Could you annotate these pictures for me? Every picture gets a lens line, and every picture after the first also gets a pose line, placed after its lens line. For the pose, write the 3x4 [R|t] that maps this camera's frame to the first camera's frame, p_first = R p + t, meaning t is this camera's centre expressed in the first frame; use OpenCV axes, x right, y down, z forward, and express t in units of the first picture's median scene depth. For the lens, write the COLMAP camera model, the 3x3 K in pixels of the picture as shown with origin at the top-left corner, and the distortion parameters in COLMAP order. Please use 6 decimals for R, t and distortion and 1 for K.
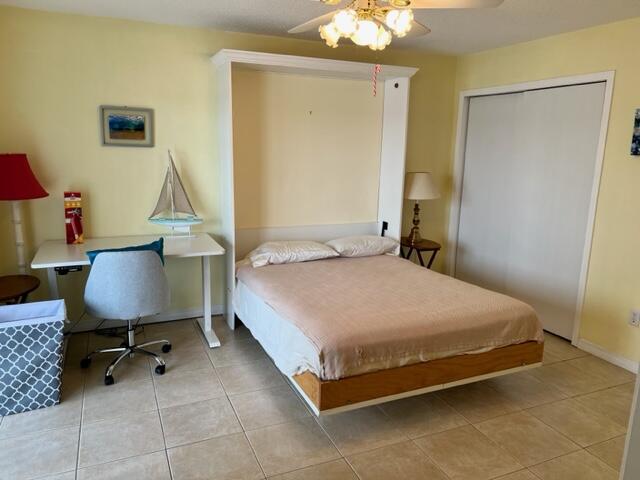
lens RADIAL K [[479.9, 0, 322.4], [0, 479.9, 238.0], [0, 0, 1]] dist [0.058470, -0.070948]
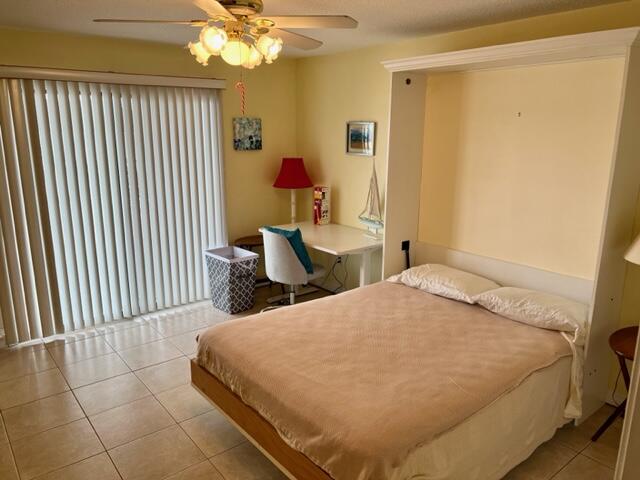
lens RADIAL K [[479.9, 0, 321.9], [0, 479.9, 243.2], [0, 0, 1]] dist [0.058470, -0.070948]
pose [[0.259008, 0.204391, -0.944002, 0.779173], [-0.185499, 0.969686, 0.159056, -0.154343], [0.947895, 0.133914, 0.289070, 0.617560]]
